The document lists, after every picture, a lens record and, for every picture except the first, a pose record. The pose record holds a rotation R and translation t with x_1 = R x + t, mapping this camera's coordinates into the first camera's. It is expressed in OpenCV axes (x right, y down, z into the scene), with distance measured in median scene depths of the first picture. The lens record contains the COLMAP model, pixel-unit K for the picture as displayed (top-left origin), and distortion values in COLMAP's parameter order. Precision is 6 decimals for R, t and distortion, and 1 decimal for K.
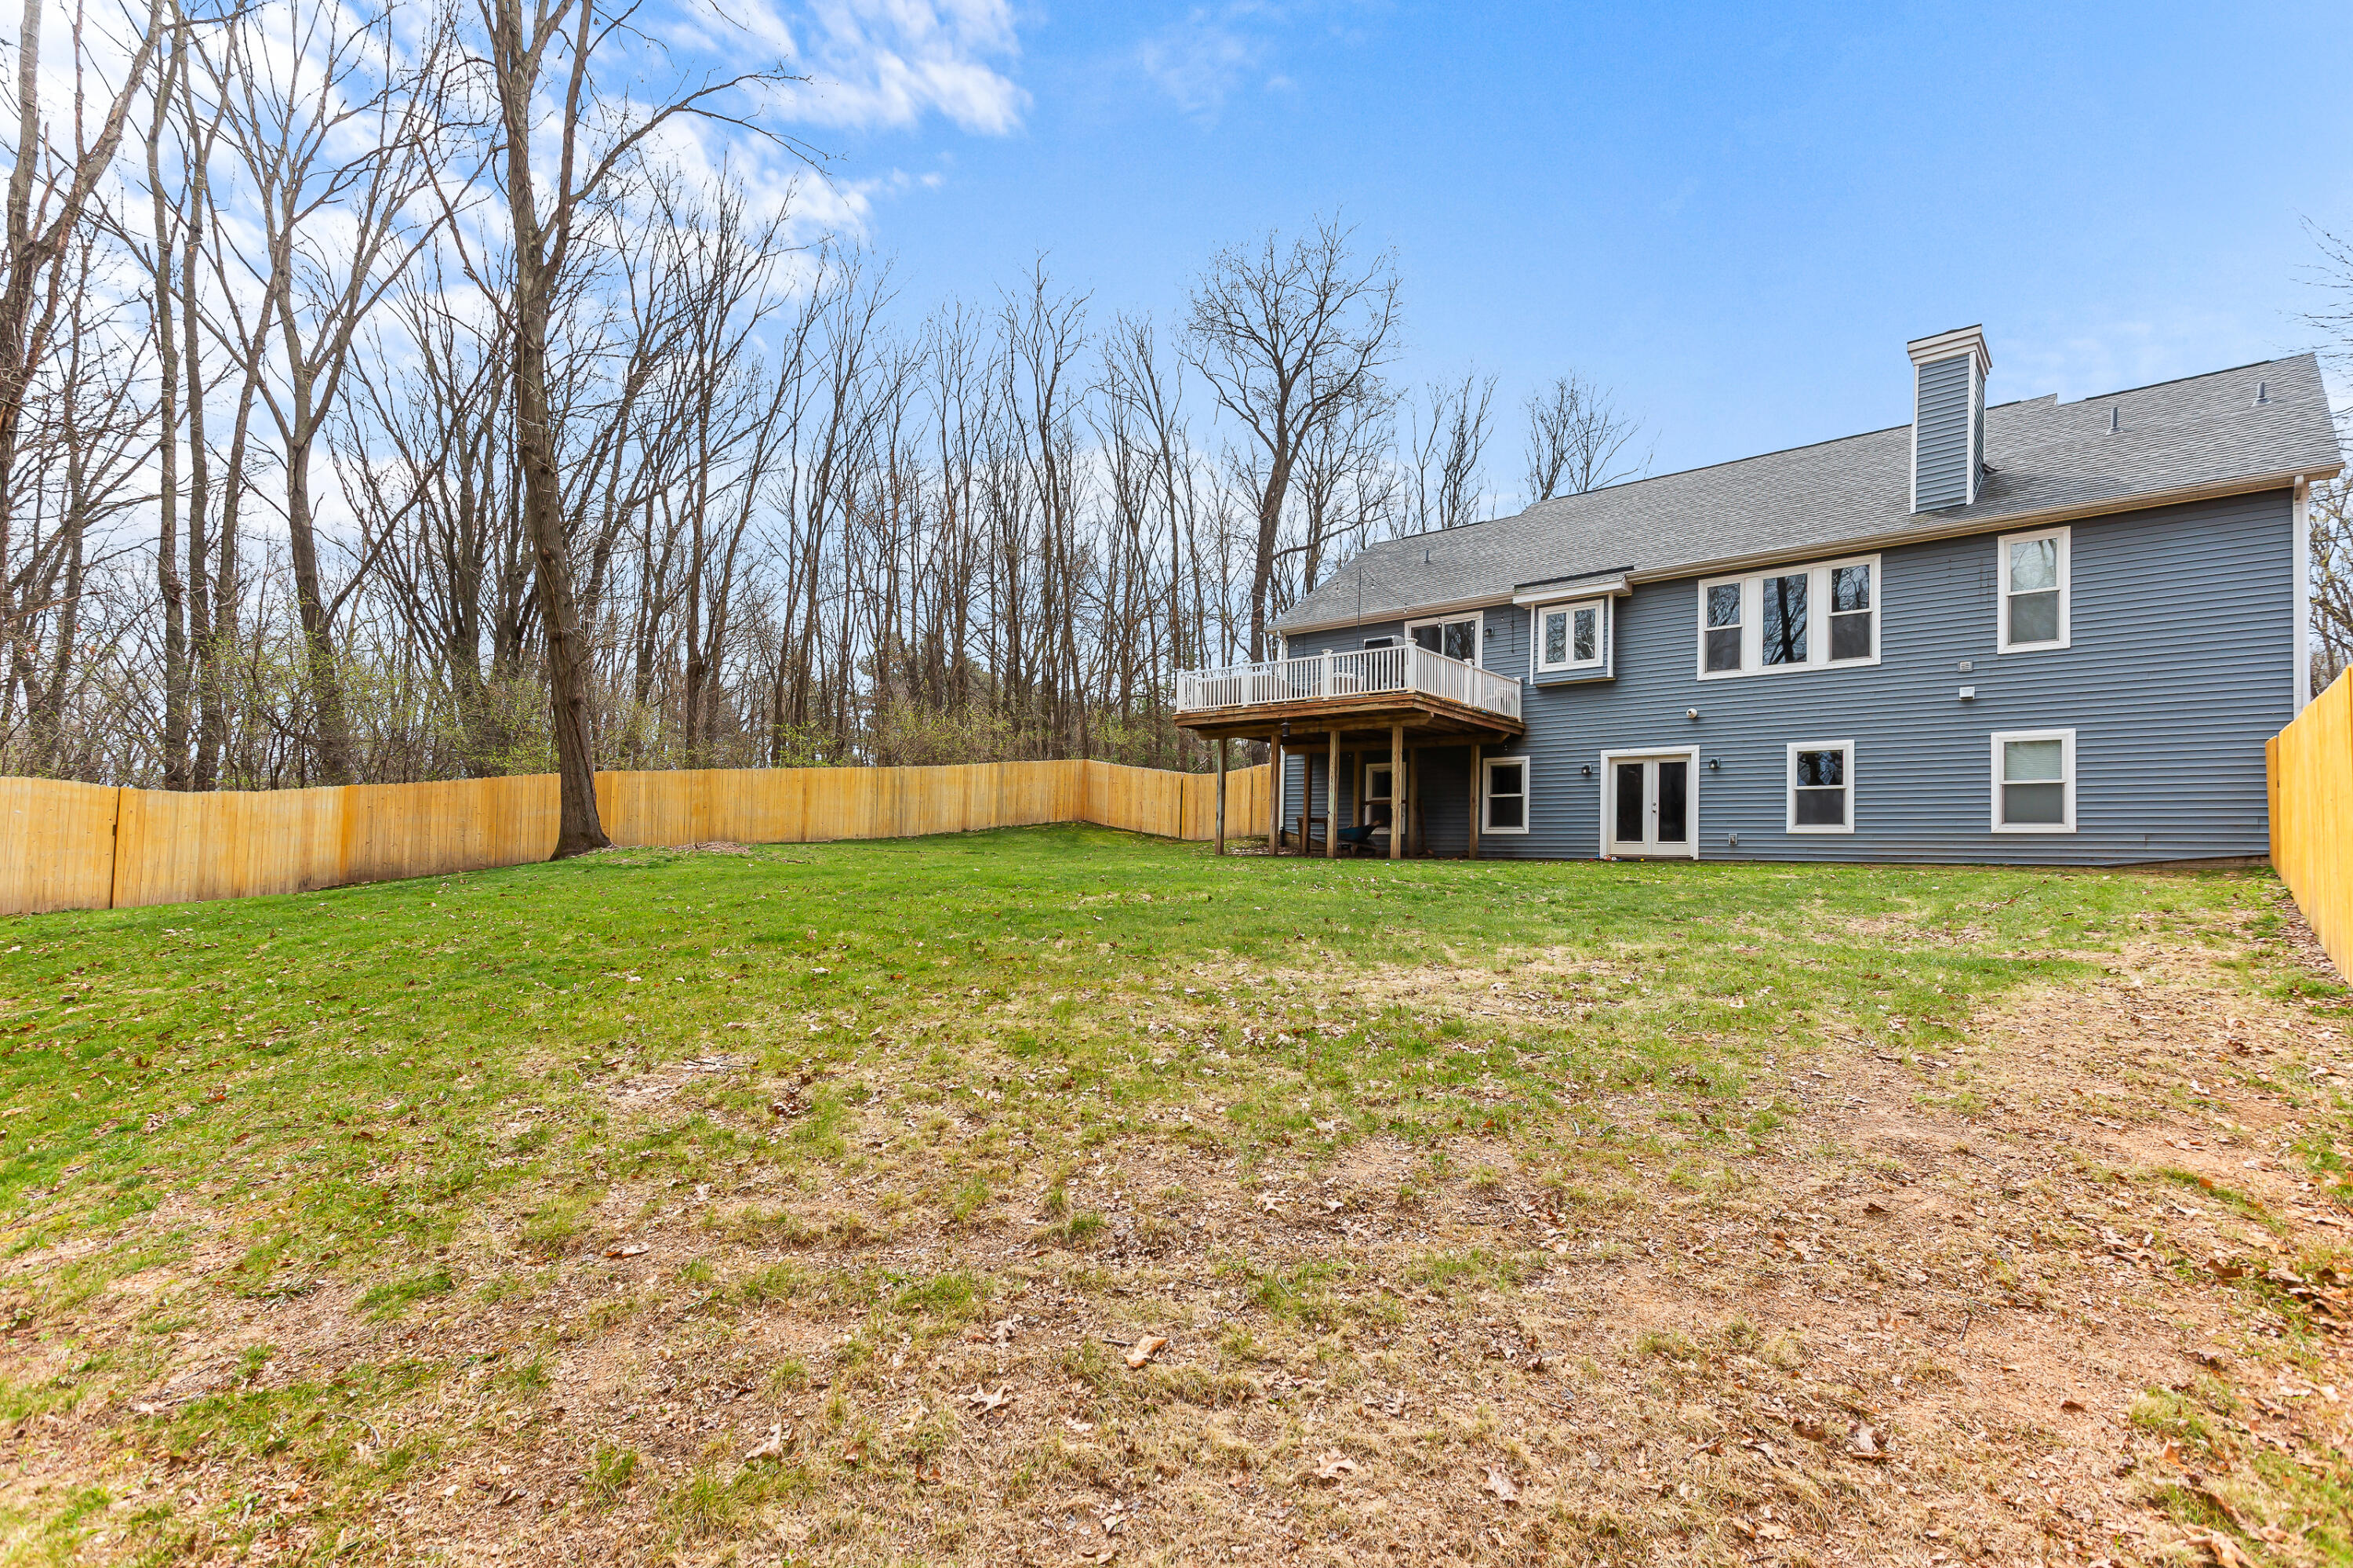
lens RADIAL K [[1103.9, 0, 1171.0], [0, 1103.9, 835.2], [0, 0, 1]] dist [0.002353, 0.000088]
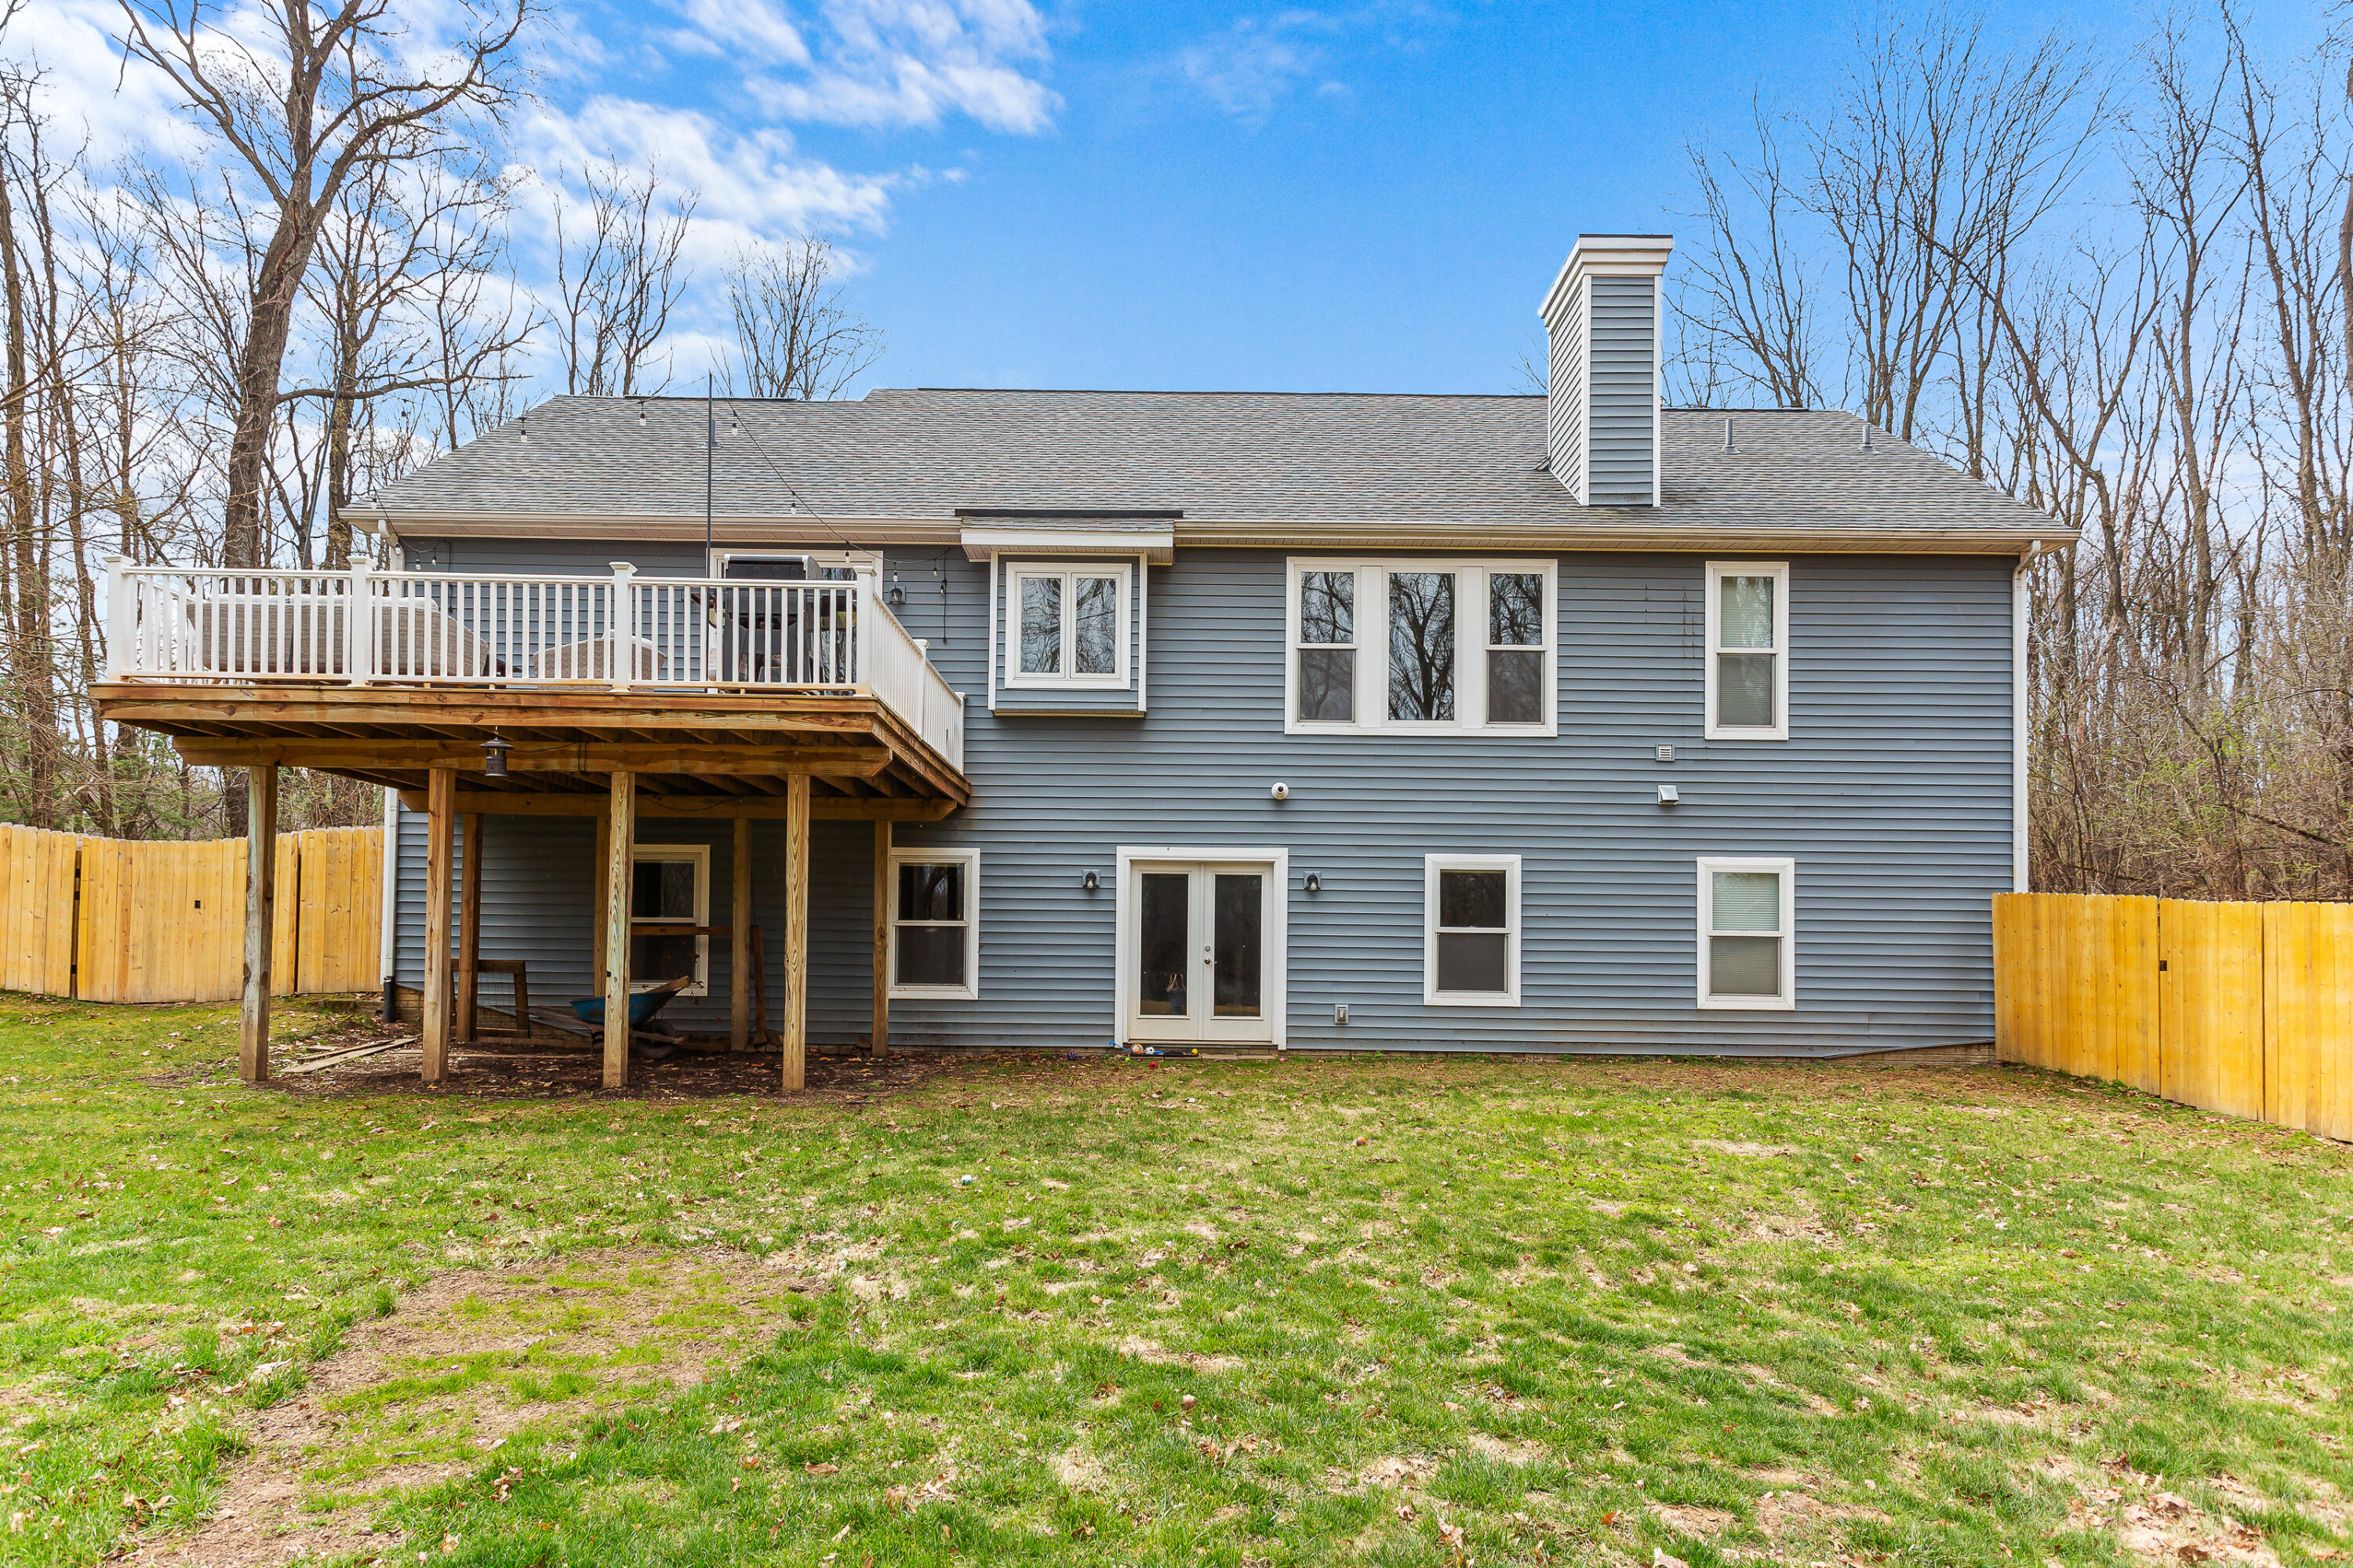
lens RADIAL K [[1402.4, 0, 1184.0], [0, 1402.4, 935.1], [0, 0, 1]] dist [0.015364, -0.000434]
pose [[0.752982, 0.001466, 0.658040, -0.036868], [-0.014236, 0.999800, 0.014062, -0.045066], [-0.657887, -0.019956, 0.752852, 0.479618]]
